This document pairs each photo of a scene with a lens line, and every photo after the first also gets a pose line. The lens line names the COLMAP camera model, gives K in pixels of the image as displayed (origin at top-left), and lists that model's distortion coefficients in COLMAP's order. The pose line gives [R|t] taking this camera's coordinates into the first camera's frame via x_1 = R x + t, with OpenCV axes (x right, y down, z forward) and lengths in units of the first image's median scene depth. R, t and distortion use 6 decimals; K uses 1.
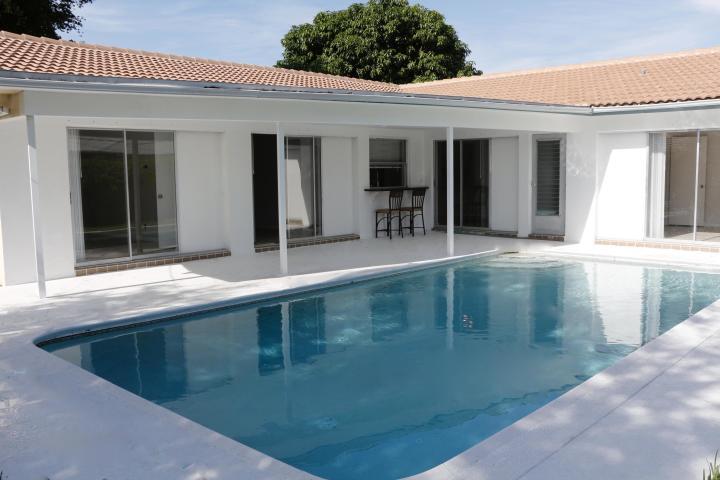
lens RADIAL K [[631.2, 0, 360.0], [0, 631.2, 240.0], [0, 0, 1]] dist [-0.001600, -0.000125]
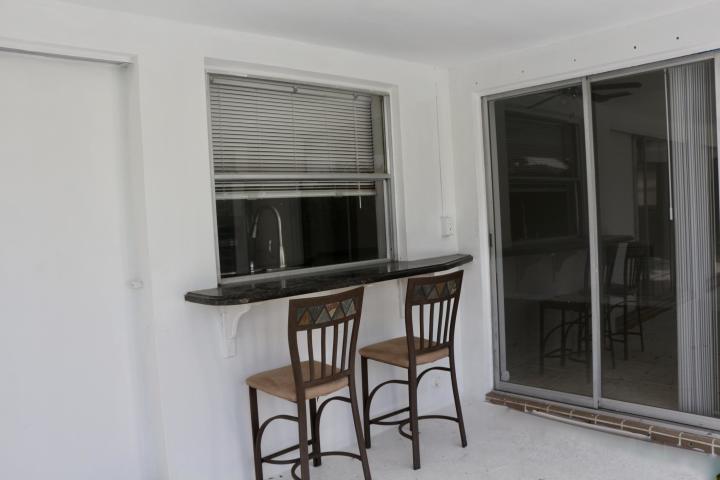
lens RADIAL K [[600.2, 0, 360.0], [0, 600.2, 240.0], [0, 0, 1]] dist [0.002457, 0.004334]
pose [[0.996569, -0.032591, -0.076075, 0.082399], [0.029110, 0.998497, -0.046429, -0.083718], [0.077474, 0.044055, 0.996021, 0.755553]]
